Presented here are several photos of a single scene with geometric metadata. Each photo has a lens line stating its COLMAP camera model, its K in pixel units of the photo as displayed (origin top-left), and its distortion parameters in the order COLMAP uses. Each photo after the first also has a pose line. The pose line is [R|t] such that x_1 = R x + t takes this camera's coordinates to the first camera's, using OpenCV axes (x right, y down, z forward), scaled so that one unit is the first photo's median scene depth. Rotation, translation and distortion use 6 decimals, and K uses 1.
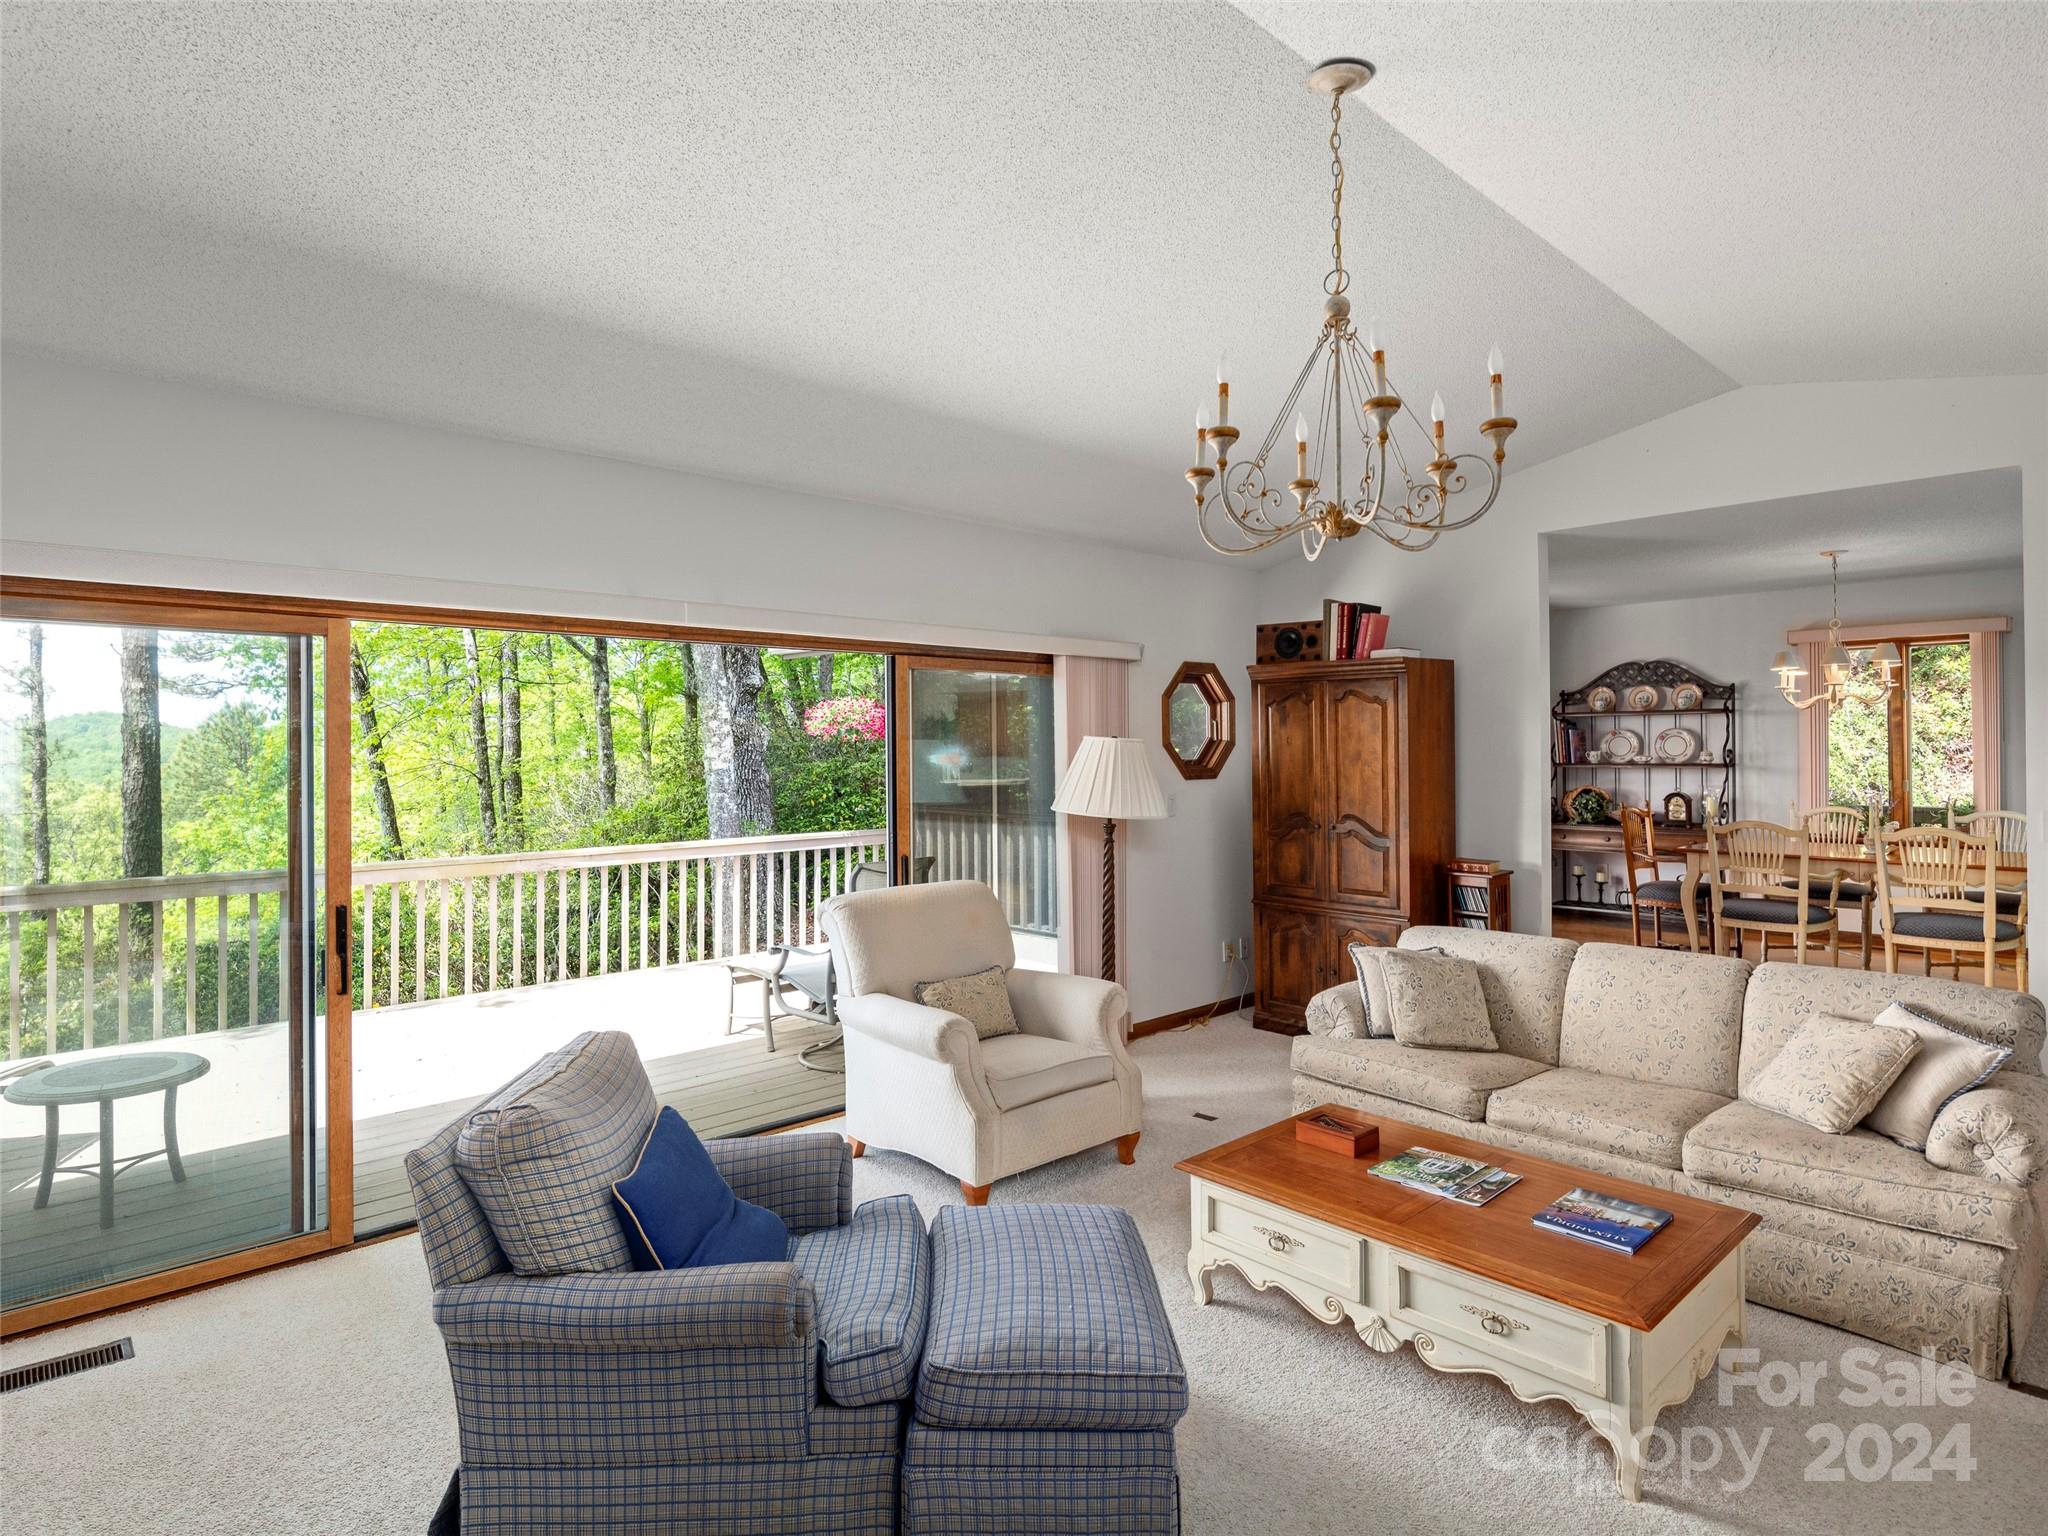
lens RADIAL K [[1131.3, 0, 986.8], [0, 1131.3, 759.9], [0, 0, 1]] dist [0.007381, -0.005945]
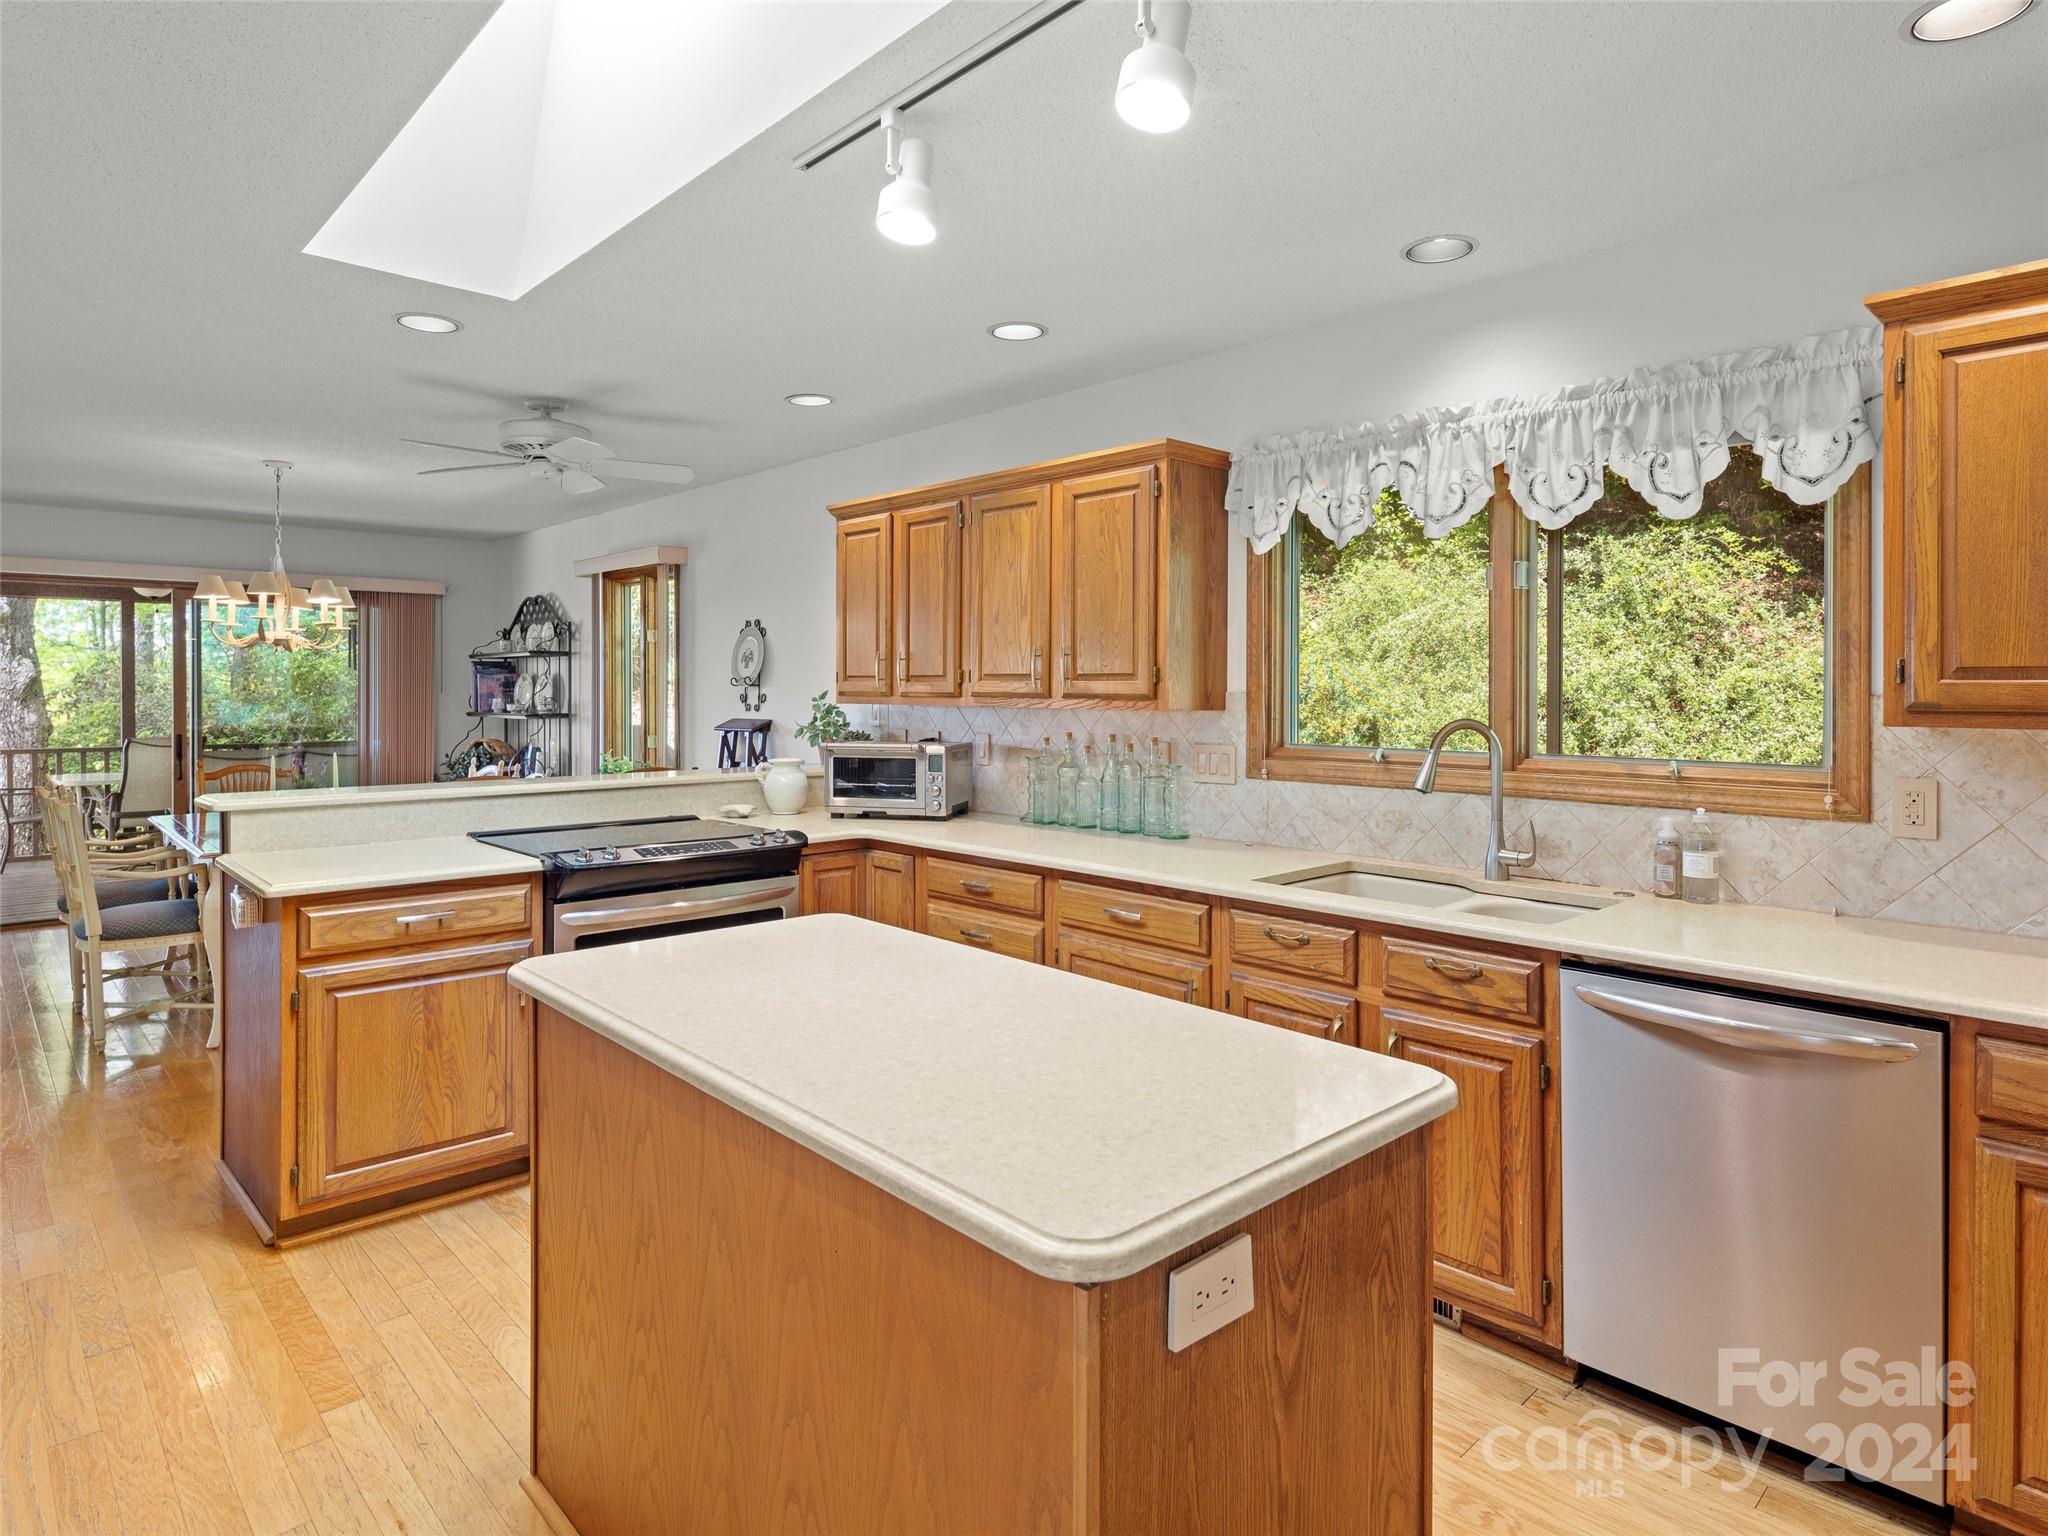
lens RADIAL K [[1131.3, 0, 1073.0], [0, 1131.3, 696.1], [0, 0, 1]] dist [0.007381, -0.005945]
pose [[0.999288, 0.005576, 0.037320, 2.002049], [-0.005433, 0.999978, -0.003911, -0.017815], [-0.037341, 0.003705, 0.999296, 0.216180]]
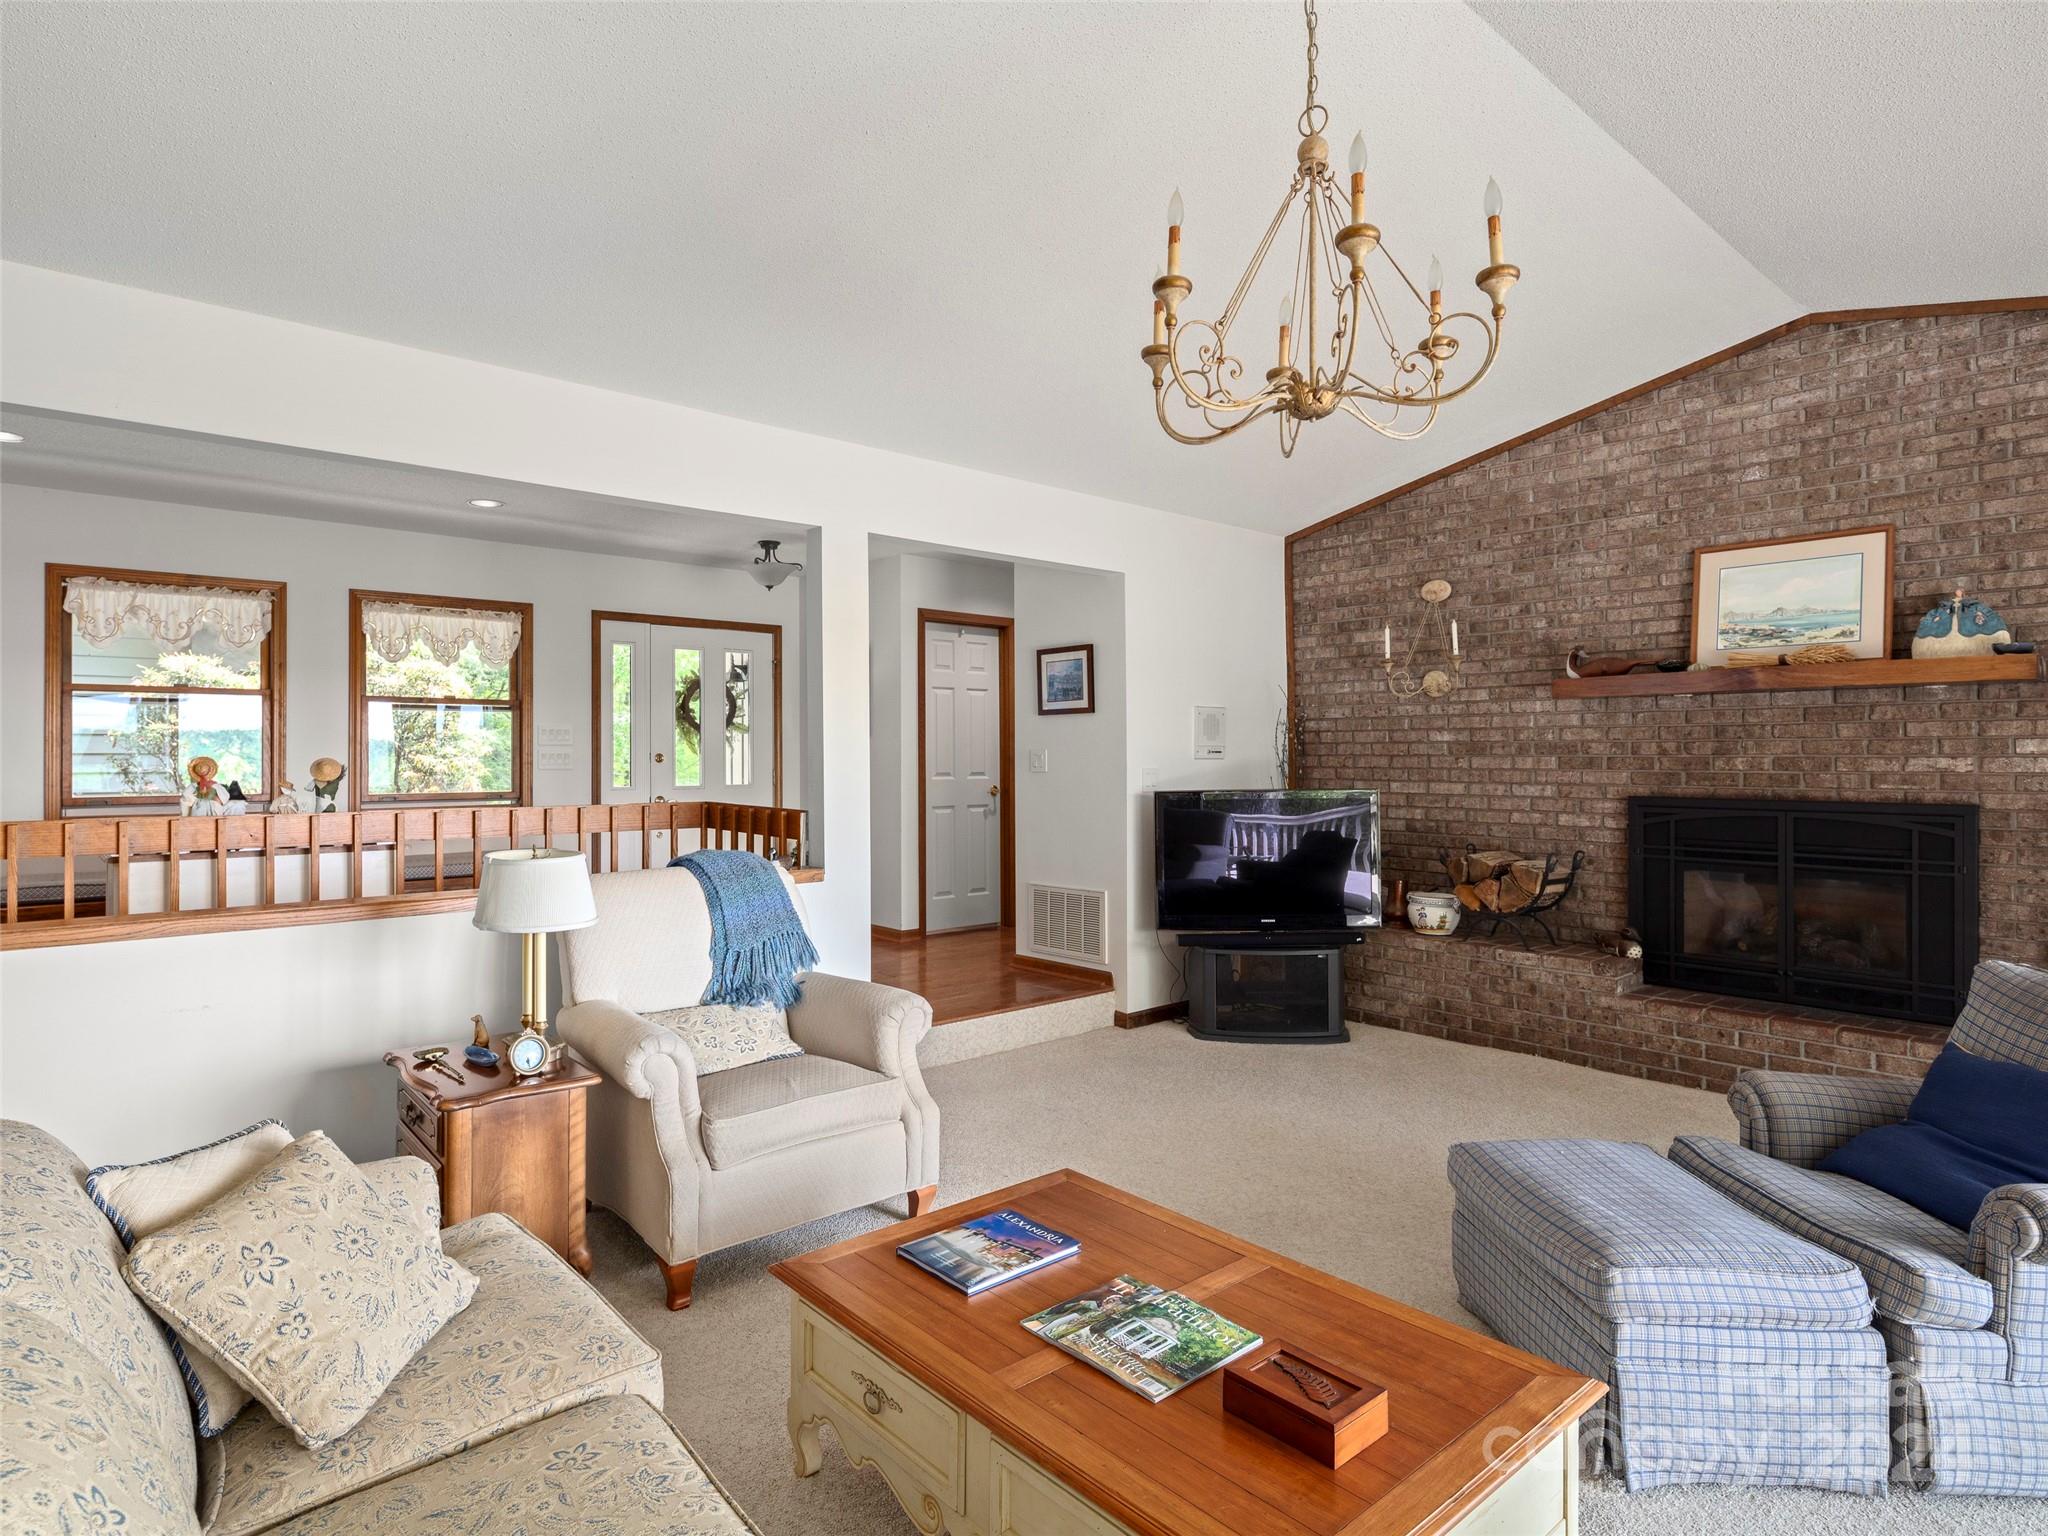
lens RADIAL K [[1131.3, 0, 971.8], [0, 1131.3, 749.7], [0, 0, 1]] dist [0.007381, -0.005945]
pose [[-0.999635, 0.008190, 0.025732, 0.366995], [0.008367, 0.999942, 0.006764, 0.032528], [-0.025675, 0.006977, -0.999646, 1.248810]]
